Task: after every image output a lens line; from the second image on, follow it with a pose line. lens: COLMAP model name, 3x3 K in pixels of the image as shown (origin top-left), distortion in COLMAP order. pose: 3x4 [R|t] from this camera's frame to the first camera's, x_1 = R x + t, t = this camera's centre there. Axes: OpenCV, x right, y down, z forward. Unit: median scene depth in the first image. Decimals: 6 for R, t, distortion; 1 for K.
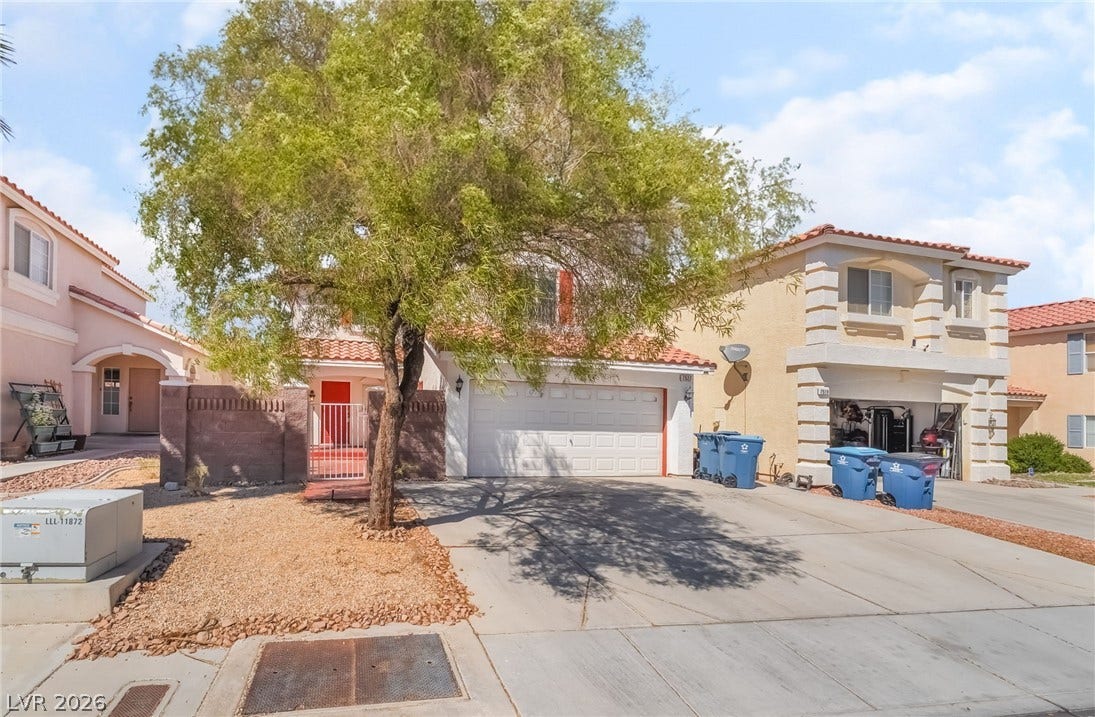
lens RADIAL K [[469.8, 0, 403.1], [0, 469.8, 347.8], [0, 0, 1]] dist [-0.000057, -0.000456]
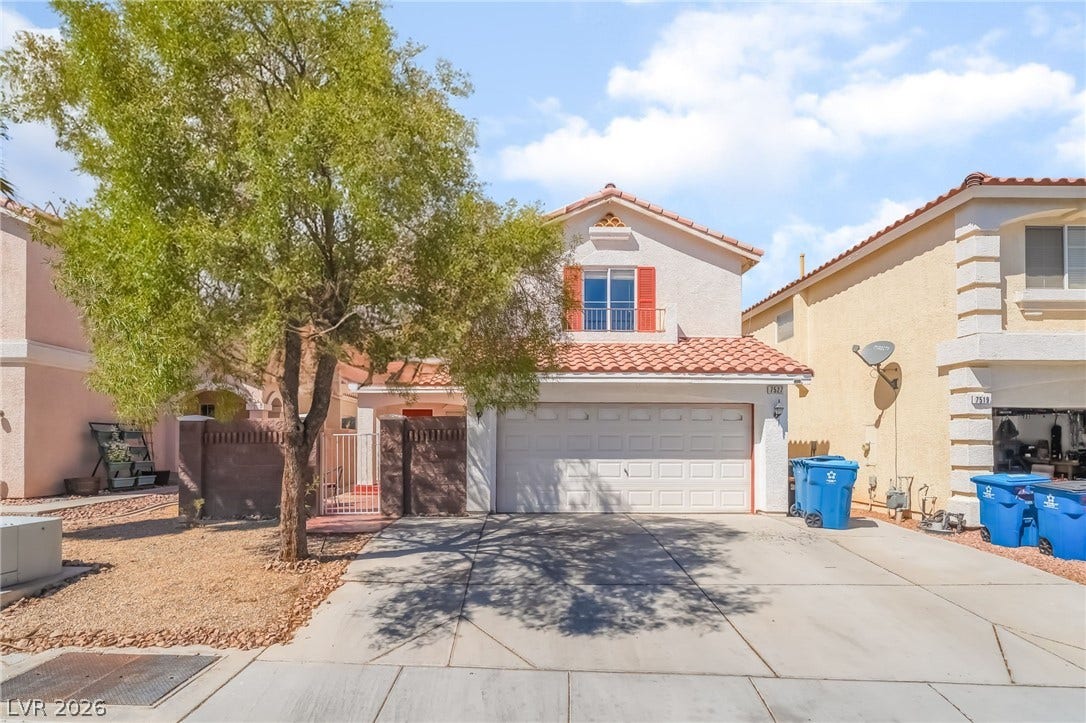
lens RADIAL K [[546.3, 0, 476.9], [0, 546.3, 365.3], [0, 0, 1]] dist [-0.003264, 0.000540]
pose [[0.972749, -0.055295, -0.225172, 0.326710], [0.054194, 0.998469, -0.011073, 0.006379], [0.225440, -0.001432, 0.974256, -0.011417]]
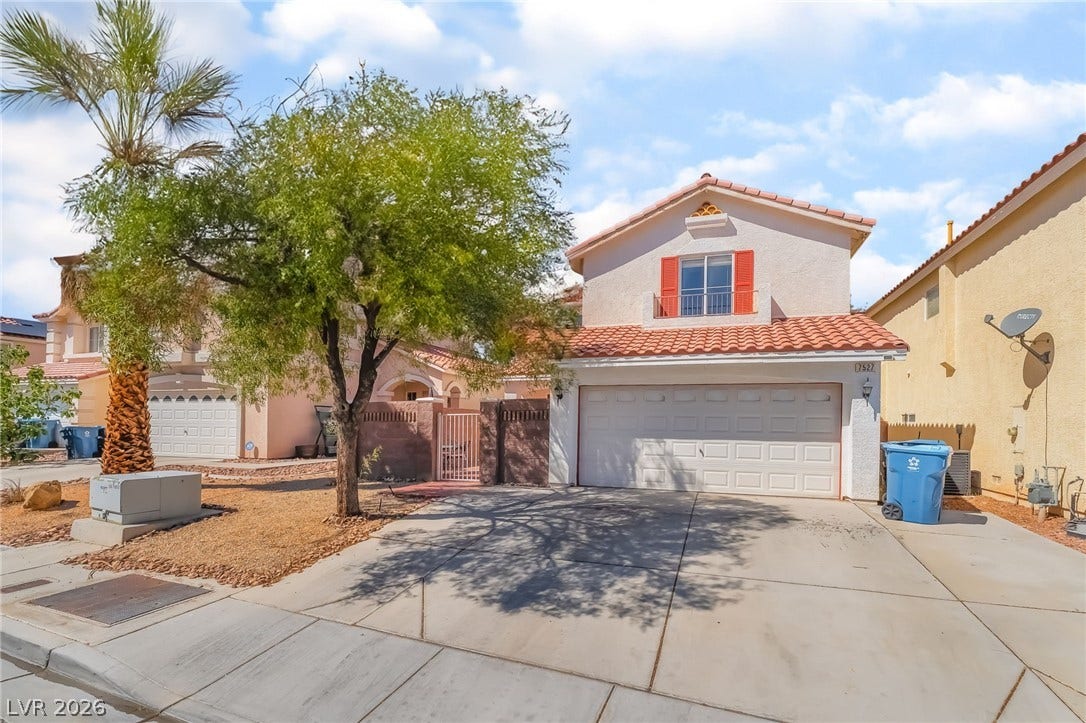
lens RADIAL K [[452.4, 0, 545.2], [0, 452.4, 366.6], [0, 0, 1]] dist [-0.003392, -0.000353]
pose [[0.863377, -0.077239, -0.498612, 0.531419], [0.079911, 0.996673, -0.016021, 0.035427], [0.498190, -0.026013, 0.866677, 0.145920]]
